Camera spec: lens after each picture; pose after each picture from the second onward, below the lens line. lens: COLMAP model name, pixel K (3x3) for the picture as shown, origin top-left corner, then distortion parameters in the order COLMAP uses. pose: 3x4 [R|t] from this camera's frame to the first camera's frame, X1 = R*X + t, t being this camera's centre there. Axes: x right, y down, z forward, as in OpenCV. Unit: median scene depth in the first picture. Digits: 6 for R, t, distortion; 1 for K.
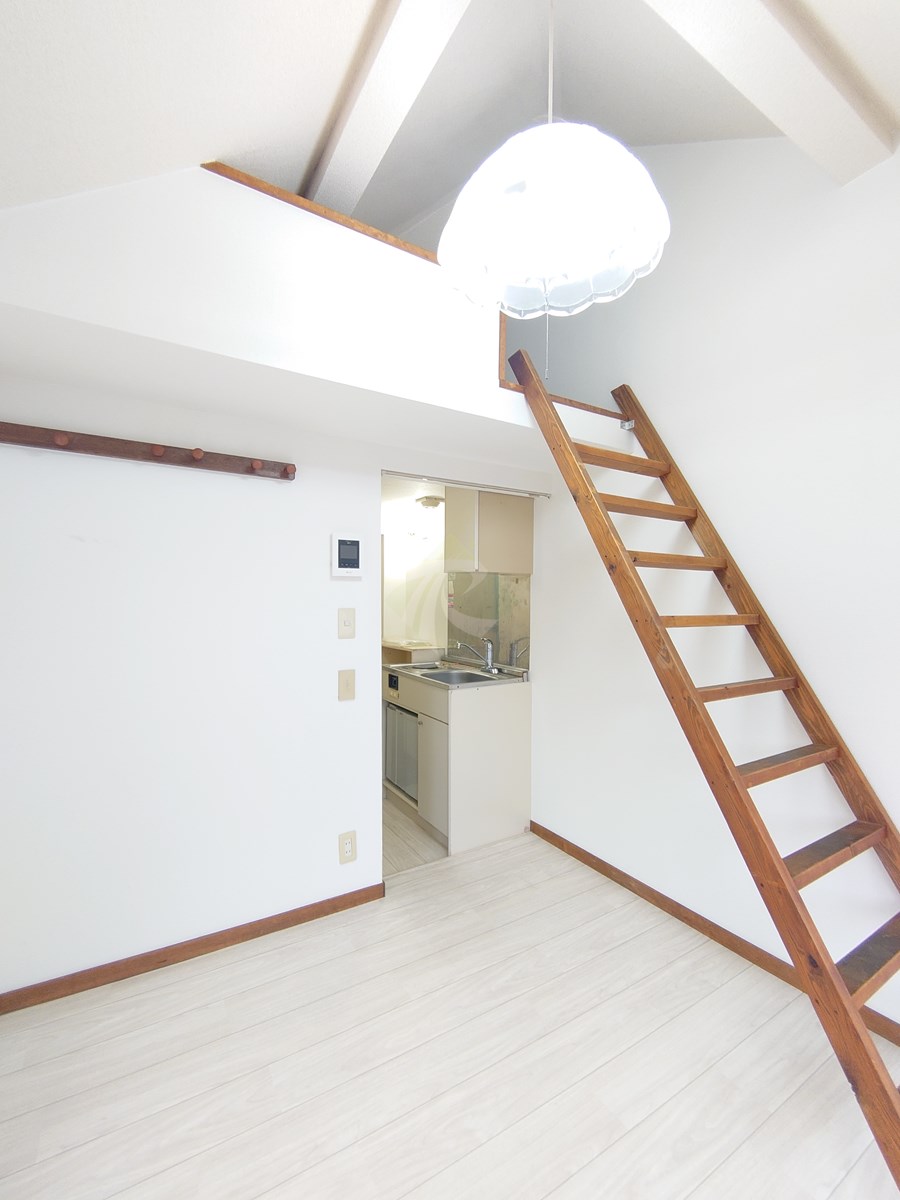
lens RADIAL K [[509.6, 0, 450.0], [0, 509.6, 600.0], [0, 0, 1]] dist [-0.000163, -0.000139]
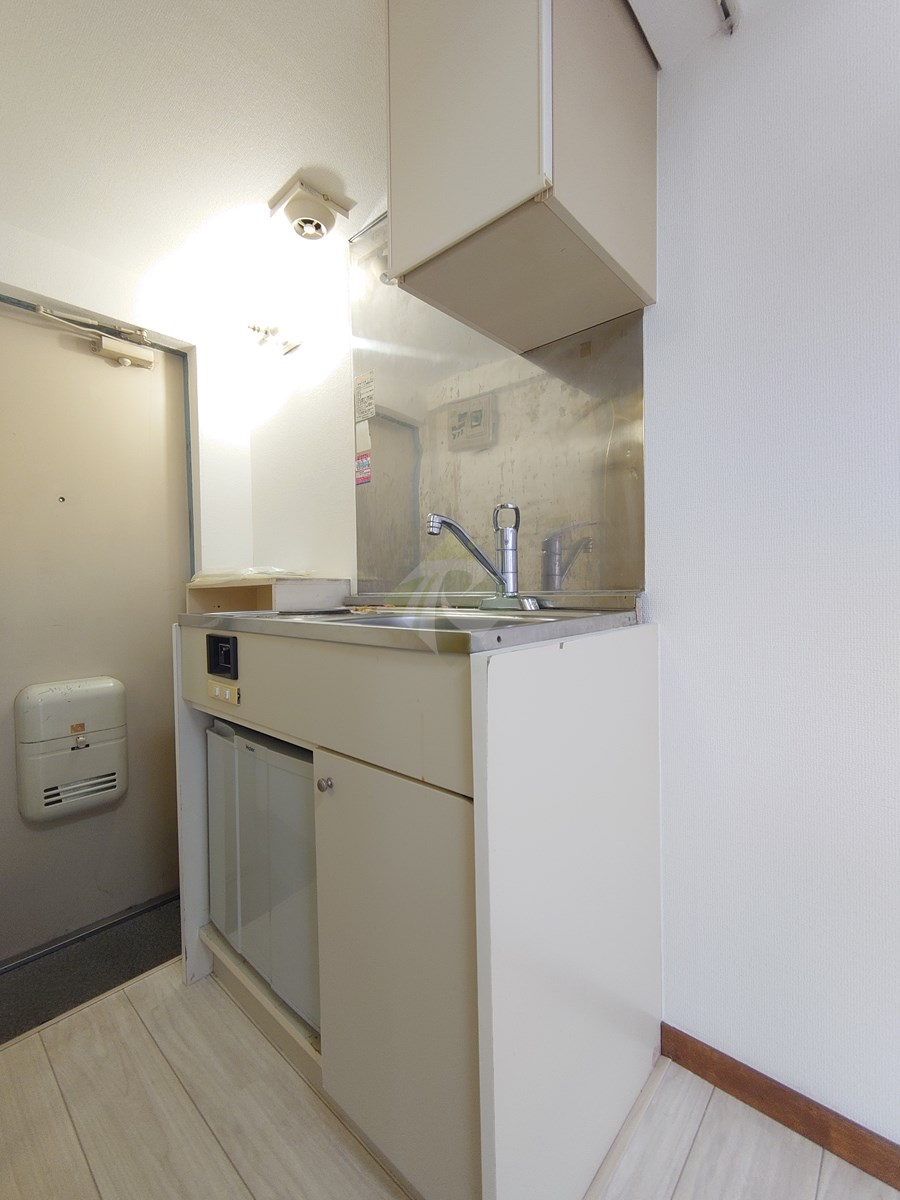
lens RADIAL K [[517.7, 0, 447.7], [0, 517.7, 587.0], [0, 0, 1]] dist [-0.000507, -0.003993]
pose [[0.958242, -0.023765, 0.284970, -0.066469], [0.024899, 0.999690, -0.000357, 0.120774], [-0.284873, 0.007438, 0.958537, 0.642019]]
